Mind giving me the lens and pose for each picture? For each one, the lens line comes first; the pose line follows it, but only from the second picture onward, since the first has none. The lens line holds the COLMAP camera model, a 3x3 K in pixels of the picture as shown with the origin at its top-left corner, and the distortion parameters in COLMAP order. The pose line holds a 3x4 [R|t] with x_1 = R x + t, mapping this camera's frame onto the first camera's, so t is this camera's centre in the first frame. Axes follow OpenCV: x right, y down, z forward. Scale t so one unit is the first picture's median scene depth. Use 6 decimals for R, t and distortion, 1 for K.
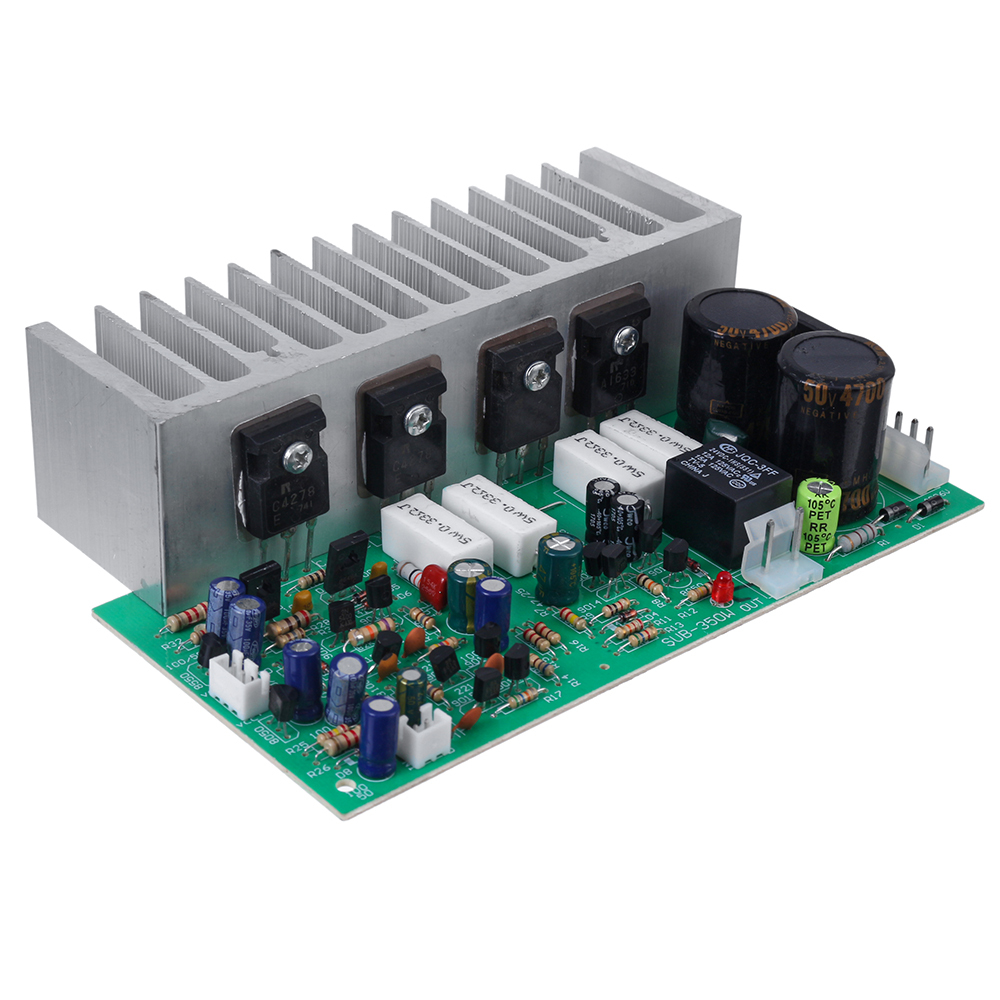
lens RADIAL K [[2586.9, 0, 499.9], [0, 2586.9, 500.0], [0, 0, 1]] dist [-0.336962, 0.000000]
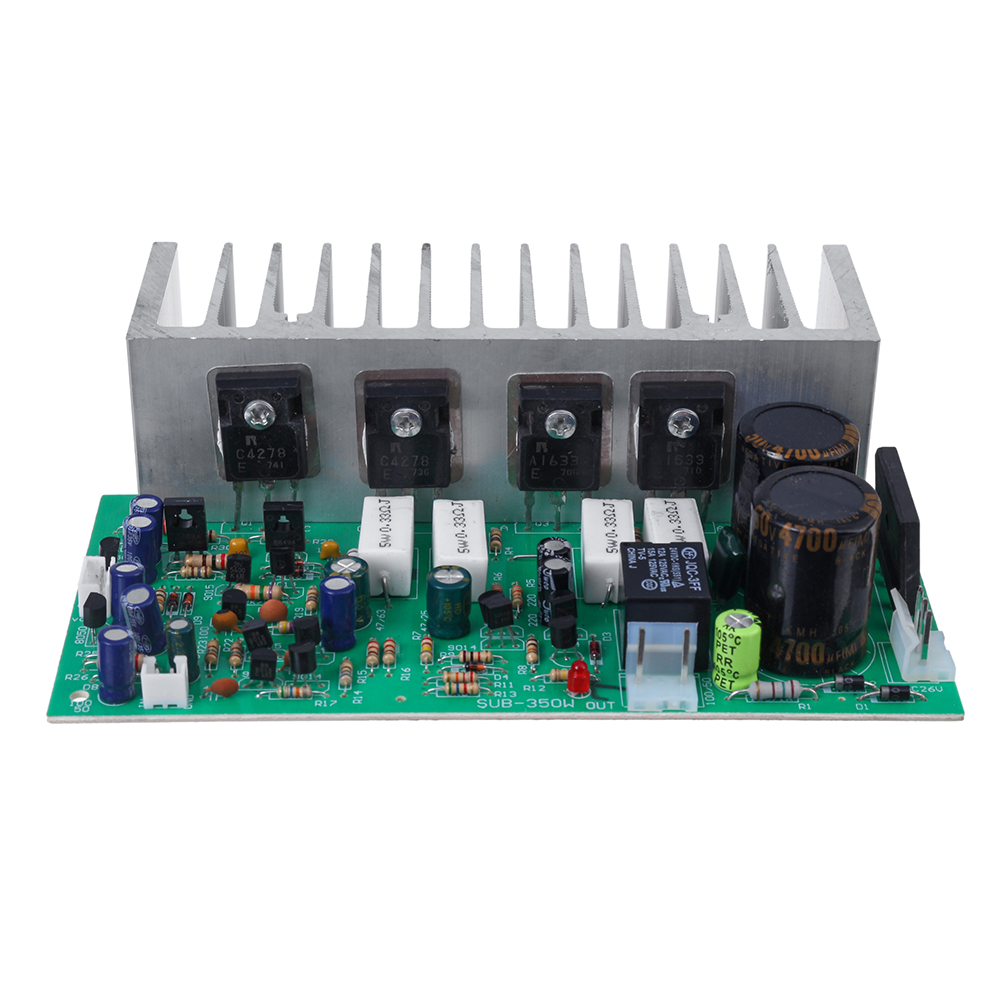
lens RADIAL K [[2361.0, 0, 497.4], [0, 2361.0, 499.8], [0, 0, 1]] dist [-0.154697, 0.000000]
pose [[0.769279, 0.301832, -0.563123, 0.529011], [-0.316579, 0.945645, 0.074385, -0.082681], [0.554966, 0.121050, 0.823019, 0.252614]]
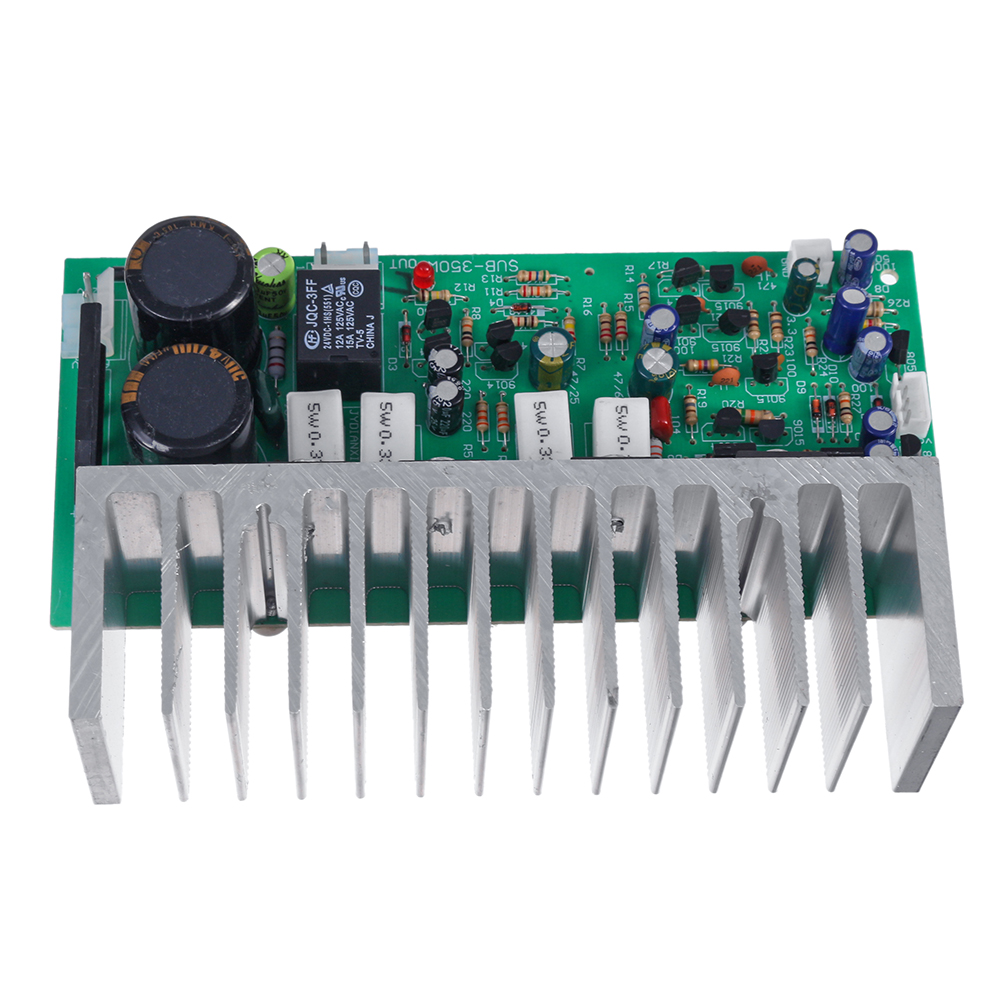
lens RADIAL K [[2942.8, 0, 497.6], [0, 2942.8, 499.8], [0, 0, 1]] dist [-0.098268, 0.000000]
pose [[-0.777175, -0.591195, 0.215609, -0.234054], [0.269466, -0.003027, 0.963005, -1.055839], [-0.568671, 0.806523, 0.161660, 0.857426]]
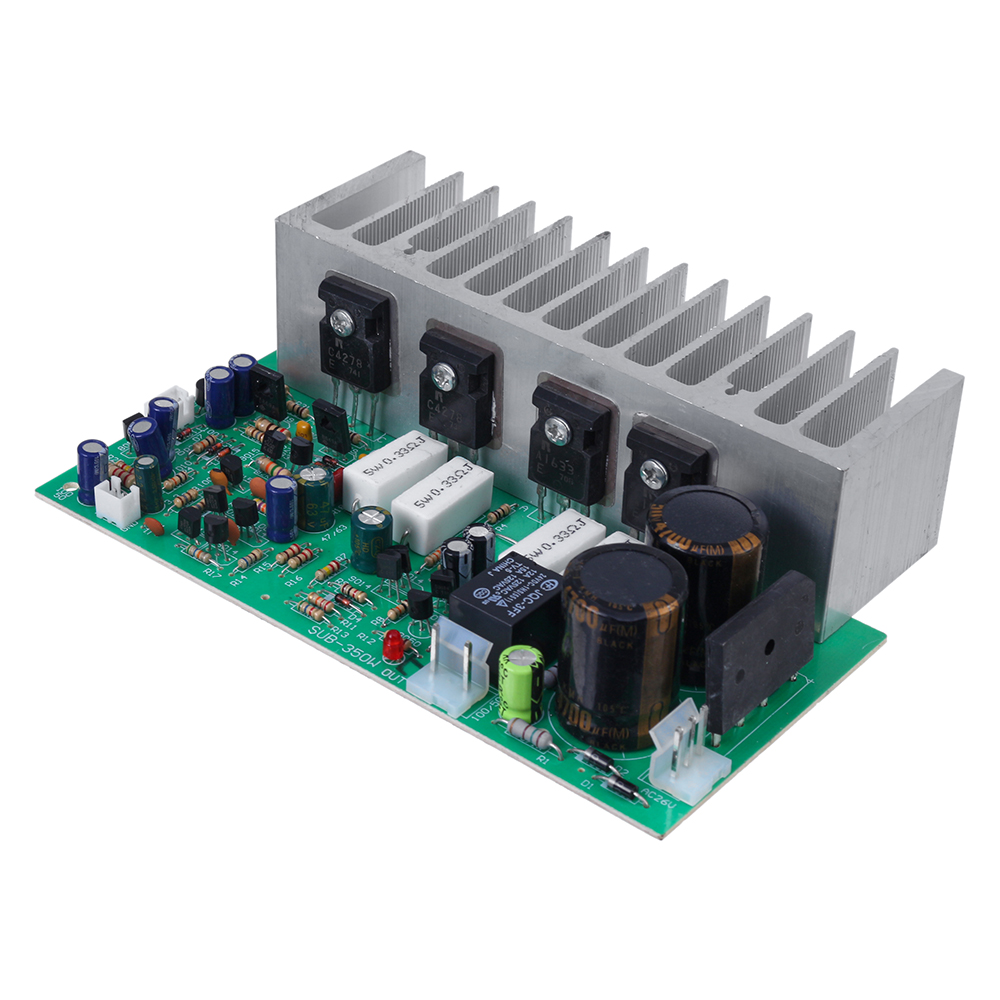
lens RADIAL K [[2586.9, 0, 500.9], [0, 2586.9, 501.2], [0, 0, 1]] dist [-0.336962, 0.000000]
pose [[0.185557, 0.536402, -0.823311, 0.899280], [-0.534421, 0.758200, 0.373534, -0.411375], [0.824598, 0.370683, 0.427354, 0.567241]]
